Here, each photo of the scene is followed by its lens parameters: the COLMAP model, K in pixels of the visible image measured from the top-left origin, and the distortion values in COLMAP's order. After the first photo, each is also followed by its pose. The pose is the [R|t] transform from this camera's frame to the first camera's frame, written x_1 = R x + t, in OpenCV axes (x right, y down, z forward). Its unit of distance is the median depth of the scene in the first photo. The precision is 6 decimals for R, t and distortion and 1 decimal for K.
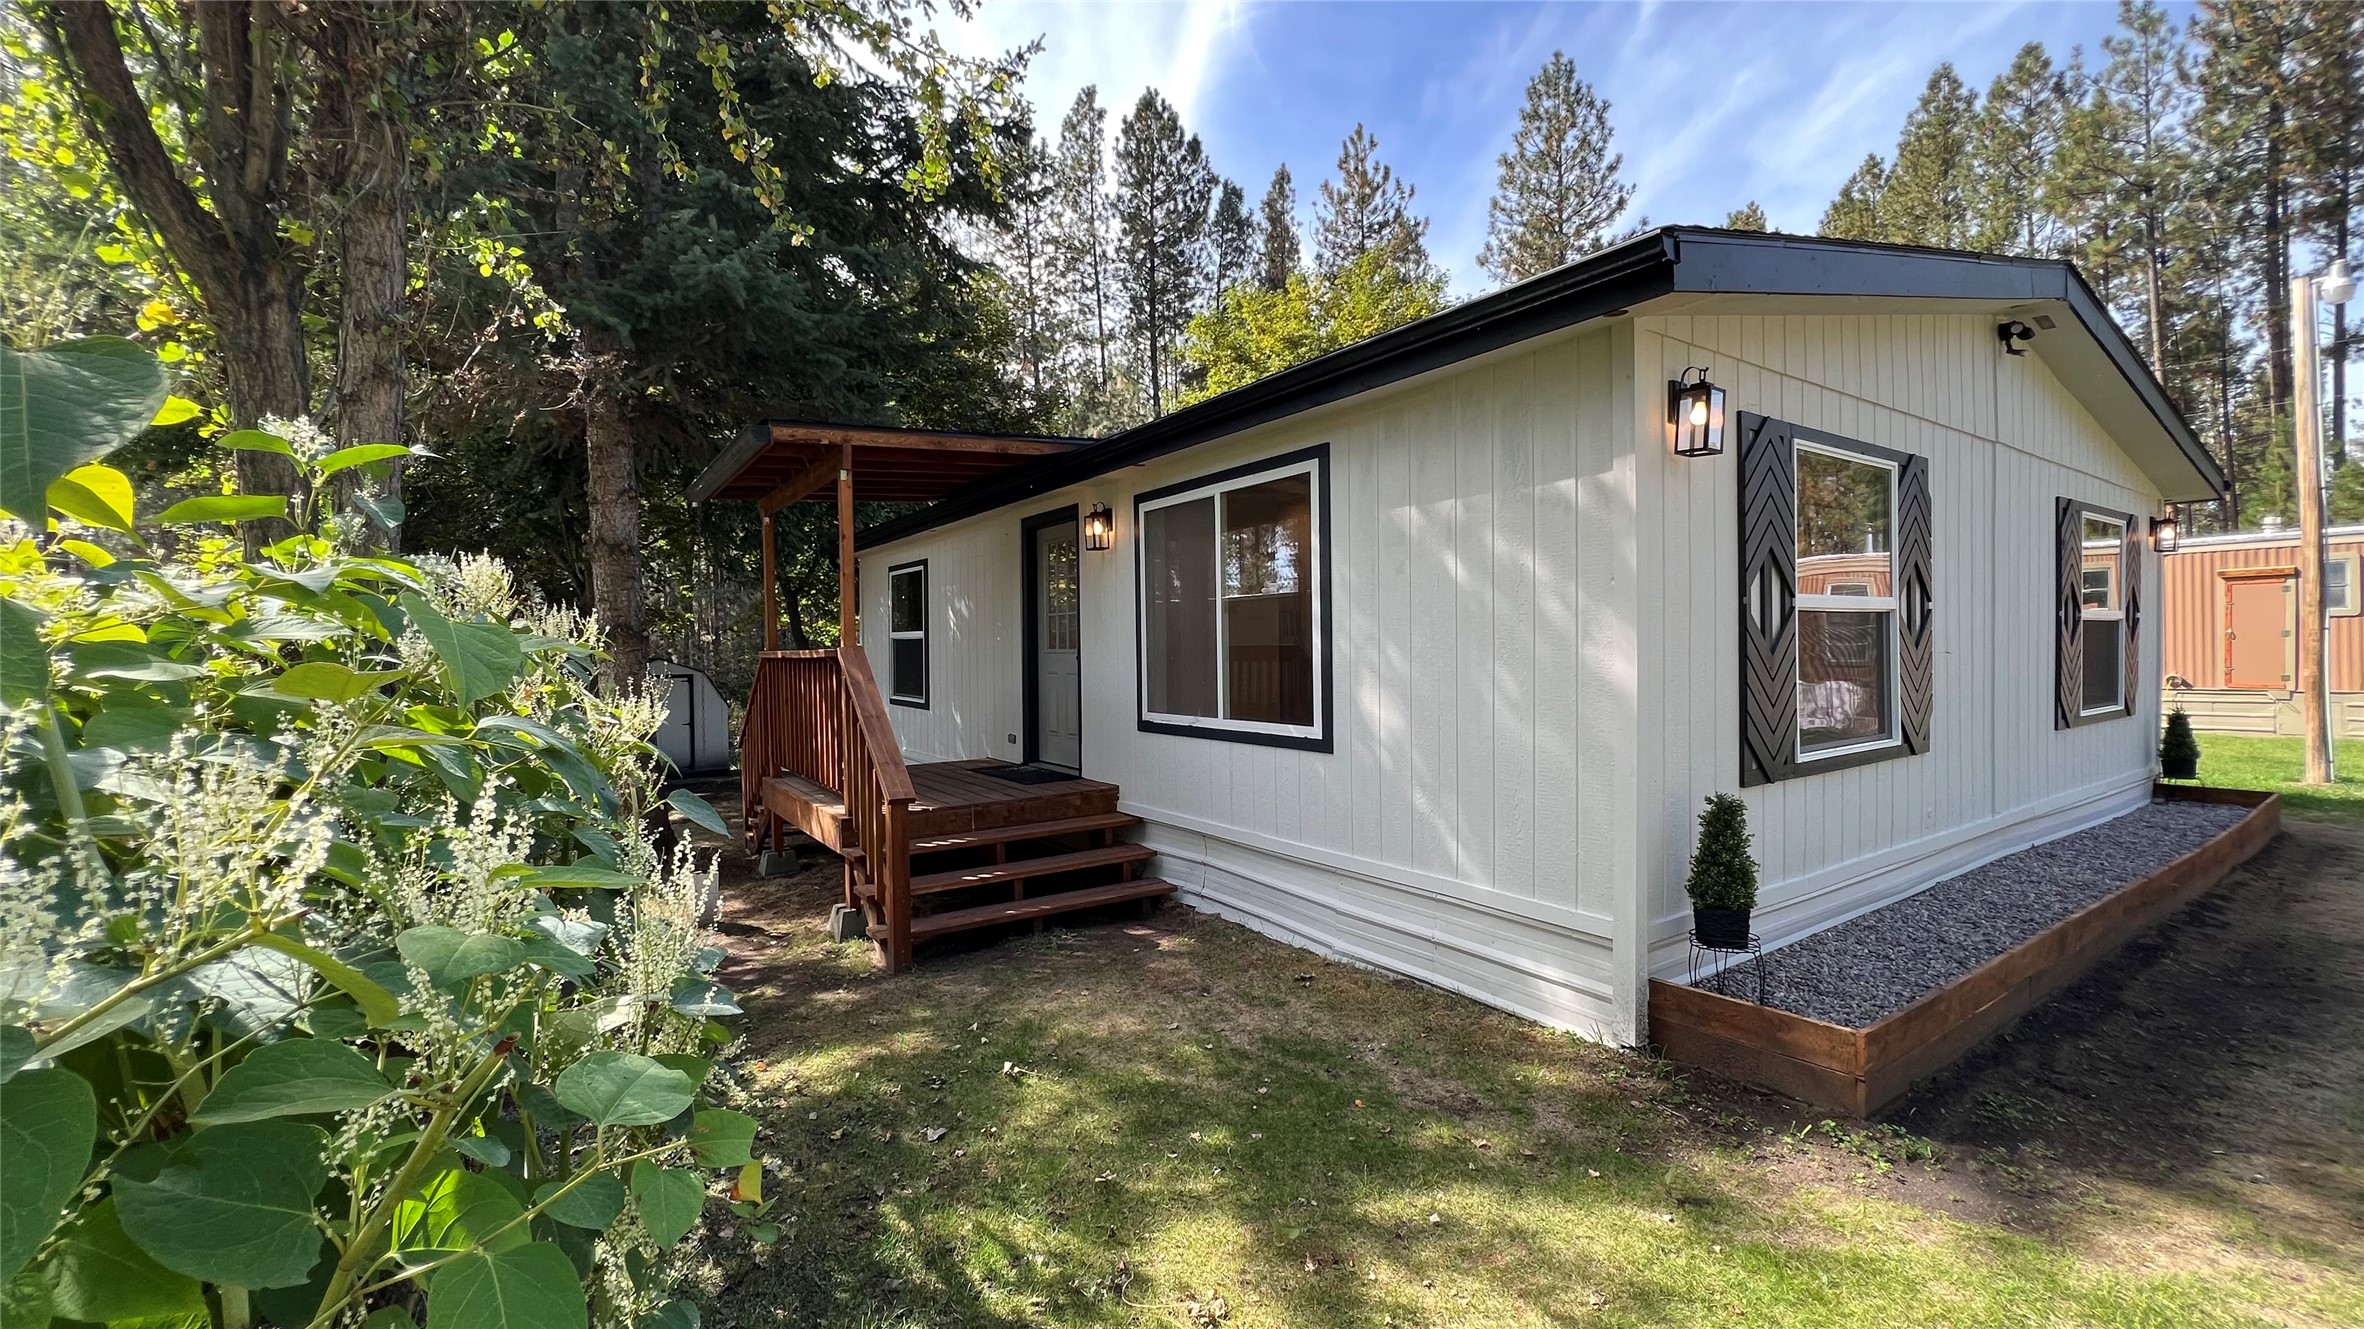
lens RADIAL K [[953.4, 0, 1188.4], [0, 953.4, 654.6], [0, 0, 1]] dist [0.002557, -0.001146]
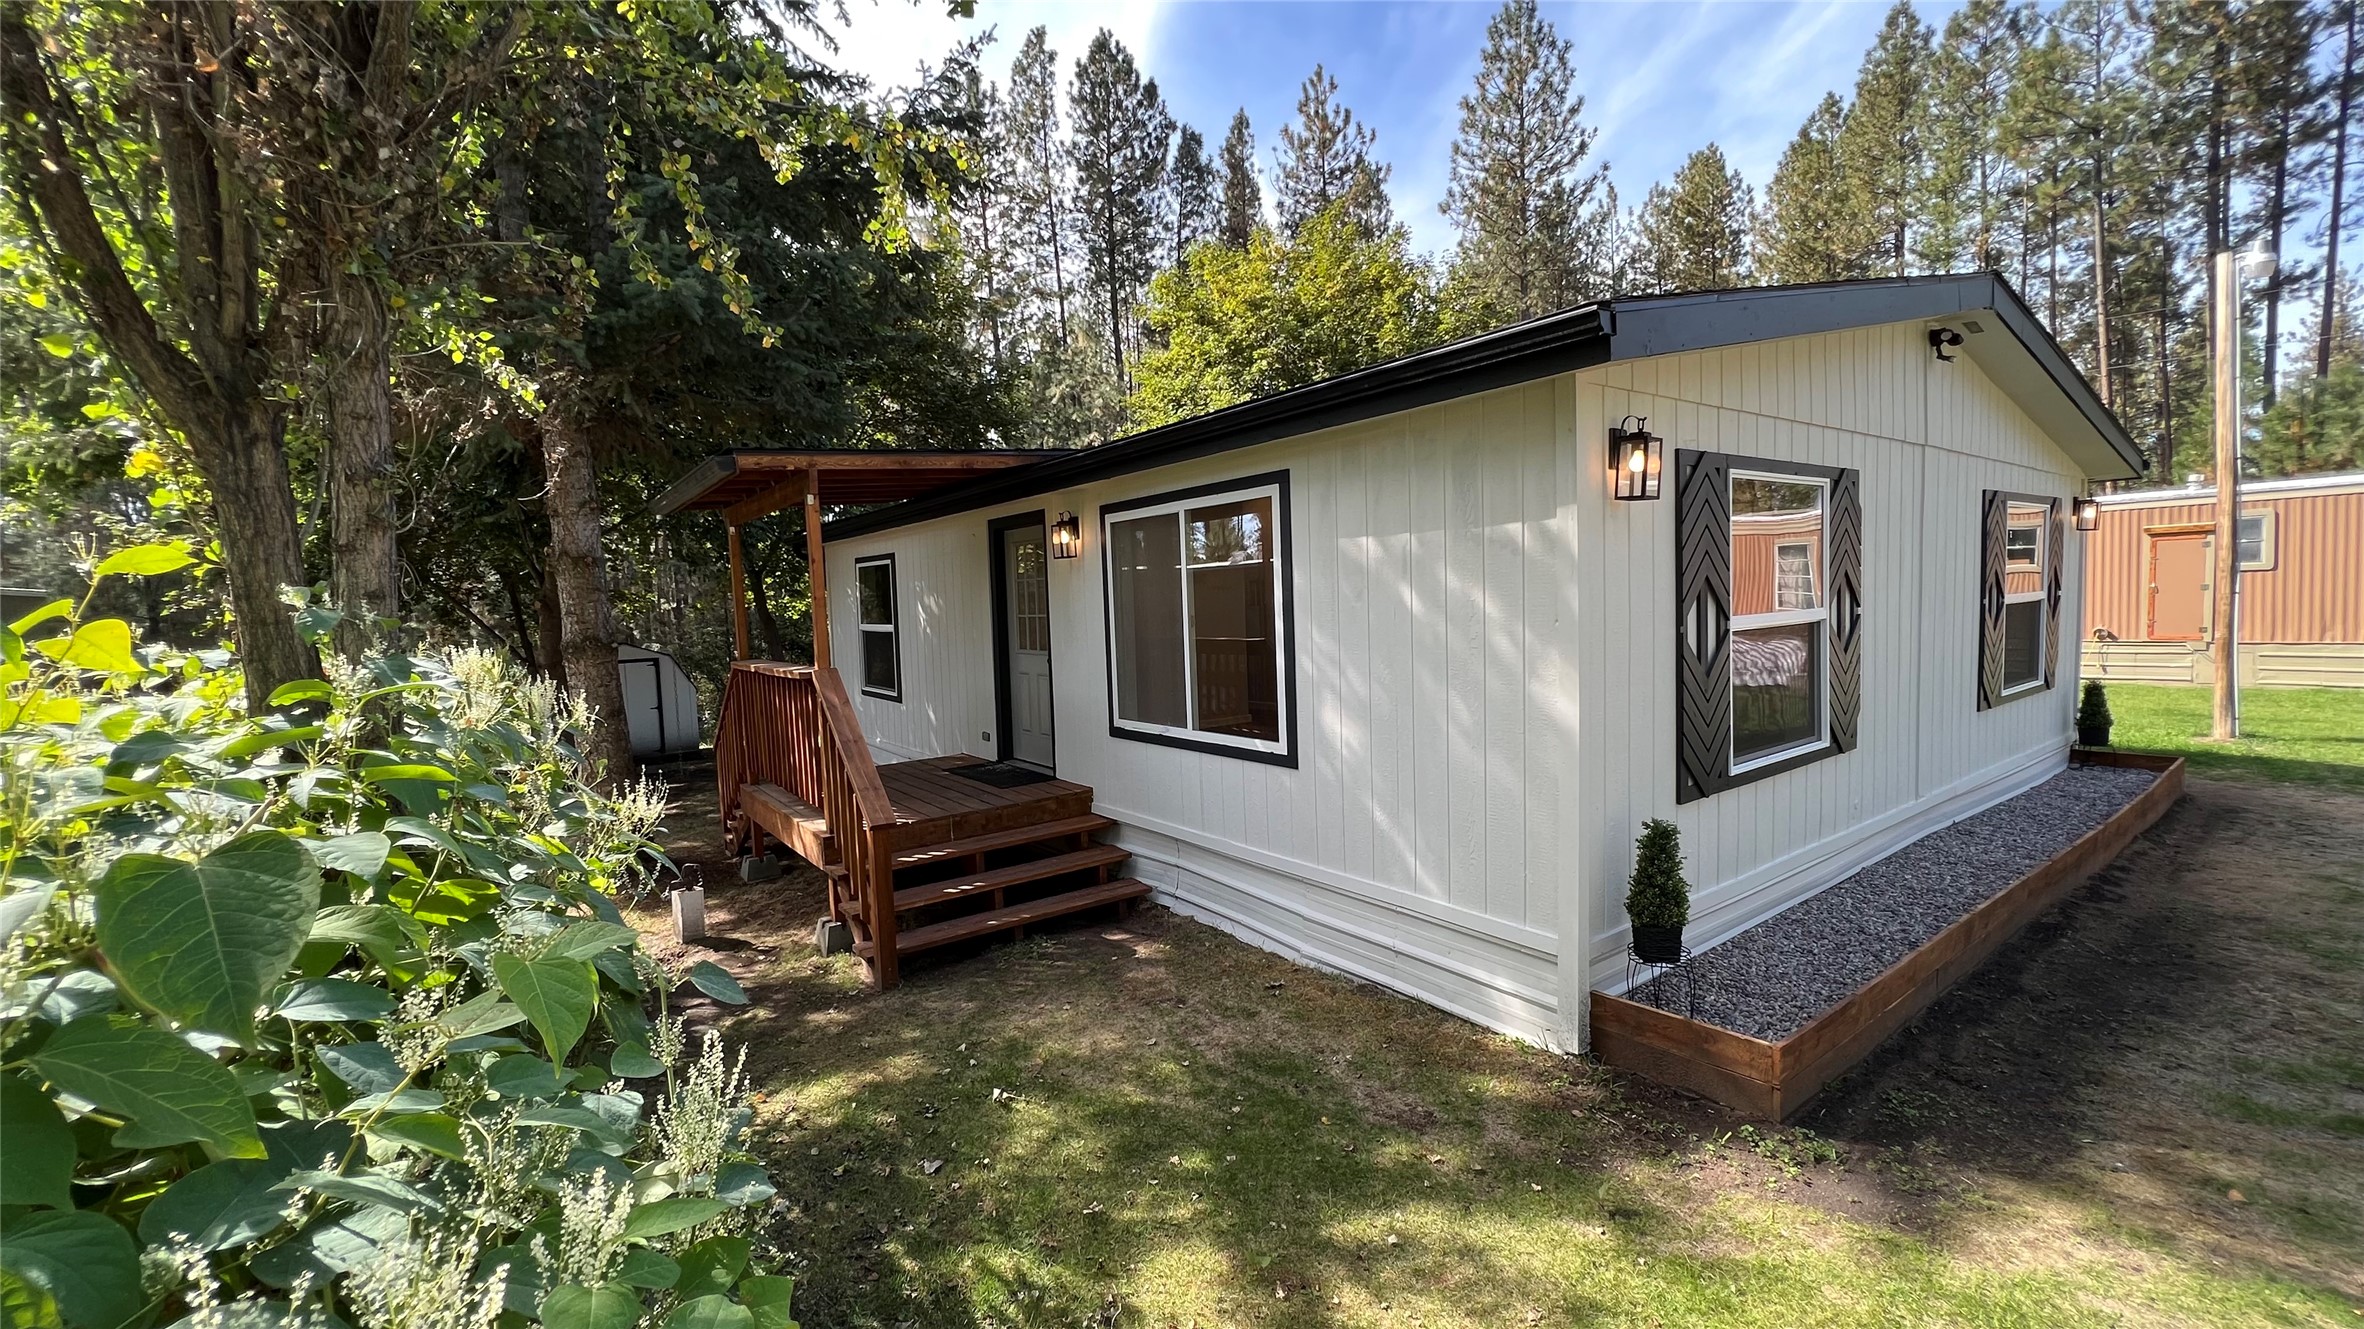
lens RADIAL K [[953.4, 0, 1189.2], [0, 953.4, 654.0], [0, 0, 1]] dist [0.002557, -0.001146]
pose [[0.999181, -0.024092, 0.032509, 0.001505], [0.022363, 0.998369, 0.052530, -0.079532], [-0.033722, -0.051760, 0.998090, -0.032311]]
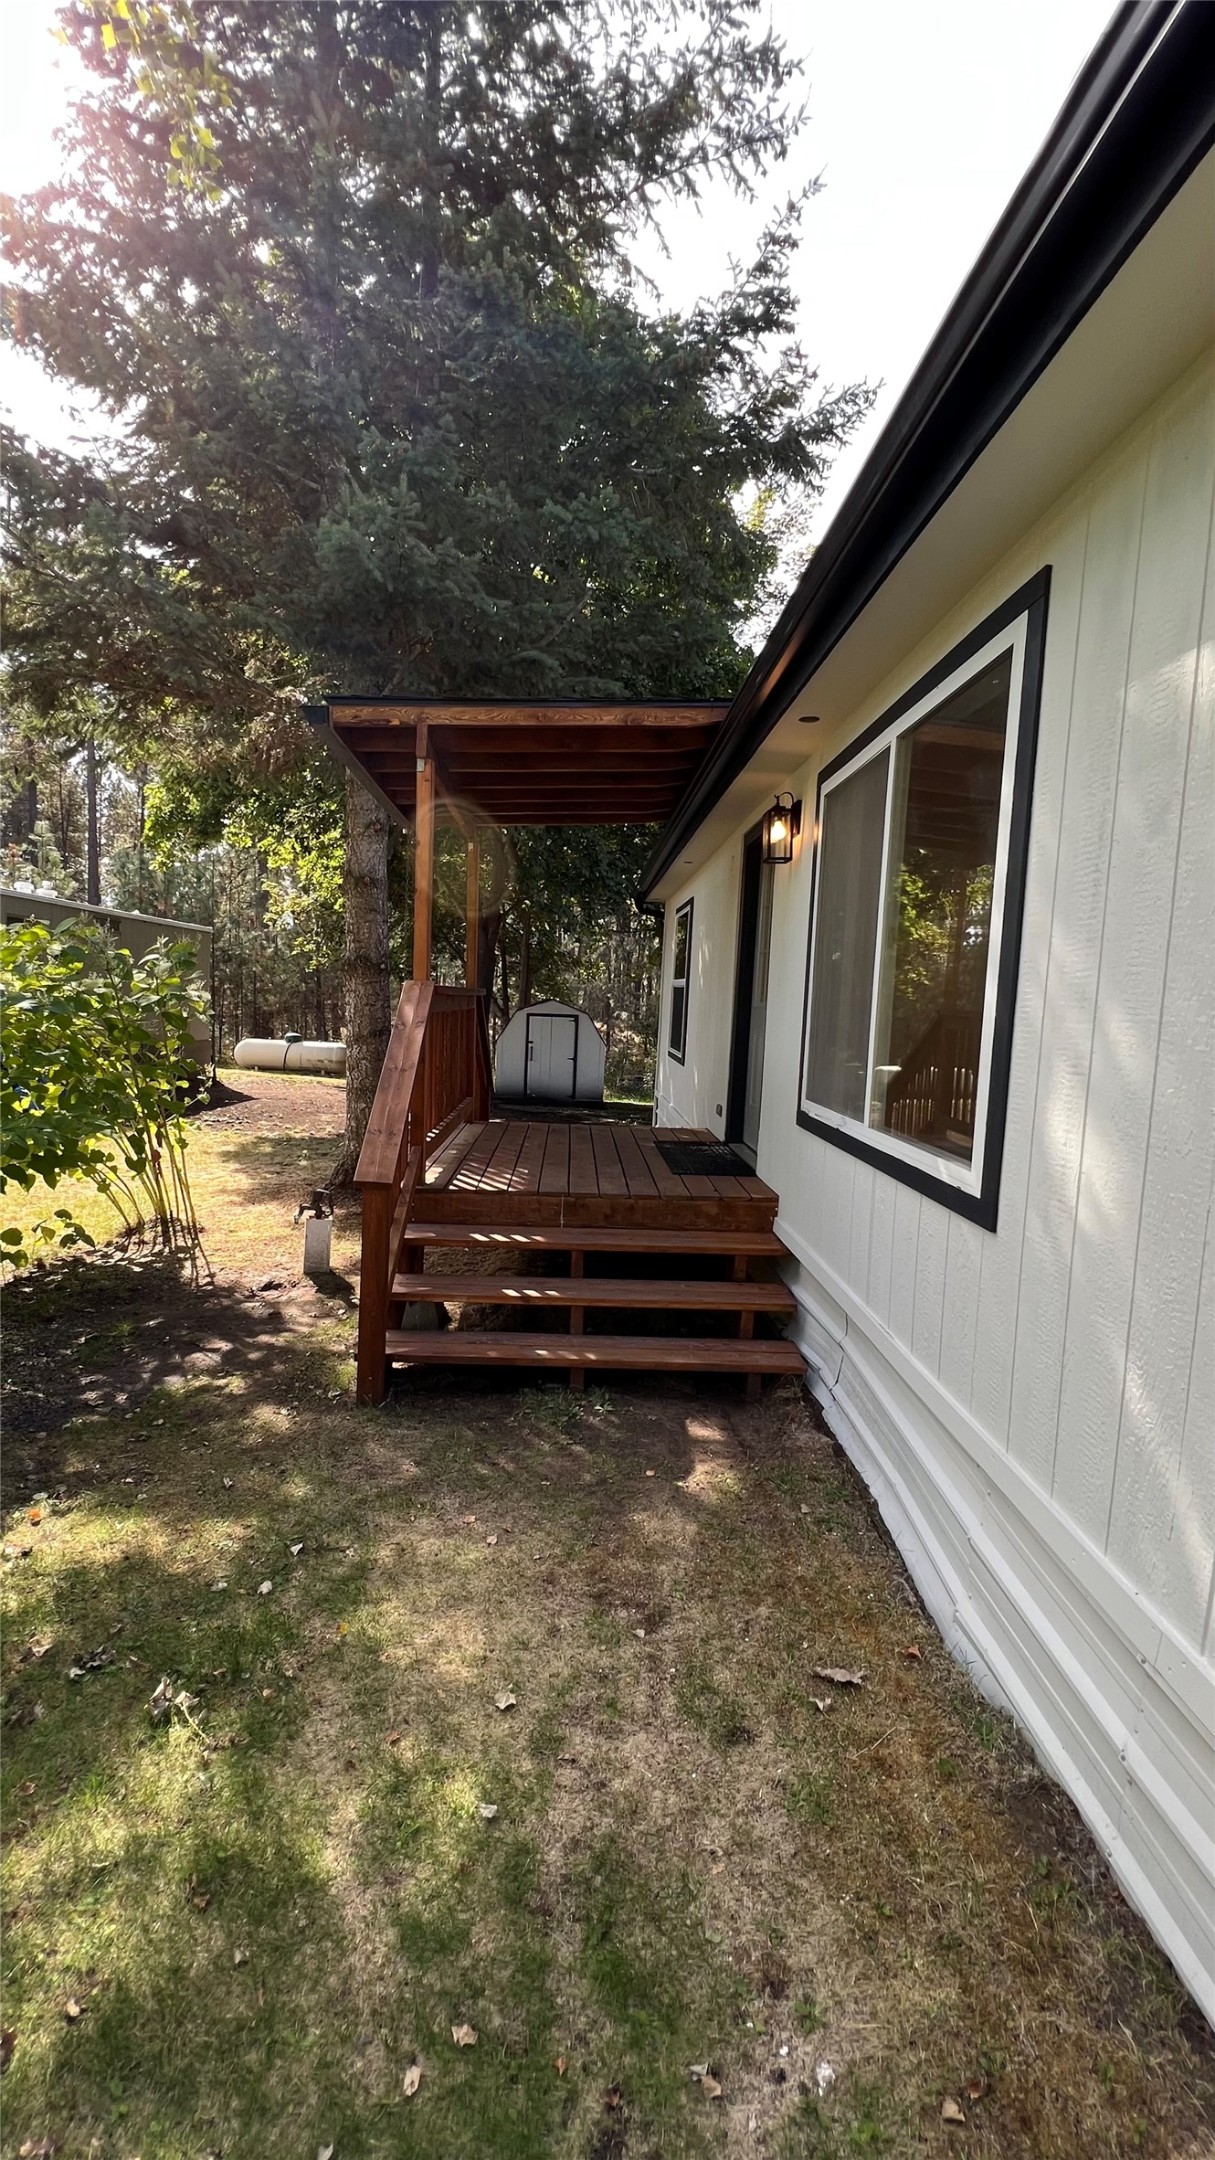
lens RADIAL K [[871.1, 0, 617.3], [0, 871.1, 1073.1], [0, 0, 1]] dist [0.002557, -0.001146]
pose [[0.846545, 0.094671, -0.523832, 0.212676], [-0.058753, 0.994663, 0.084815, -0.003473], [0.529066, -0.041023, 0.847589, 0.522460]]
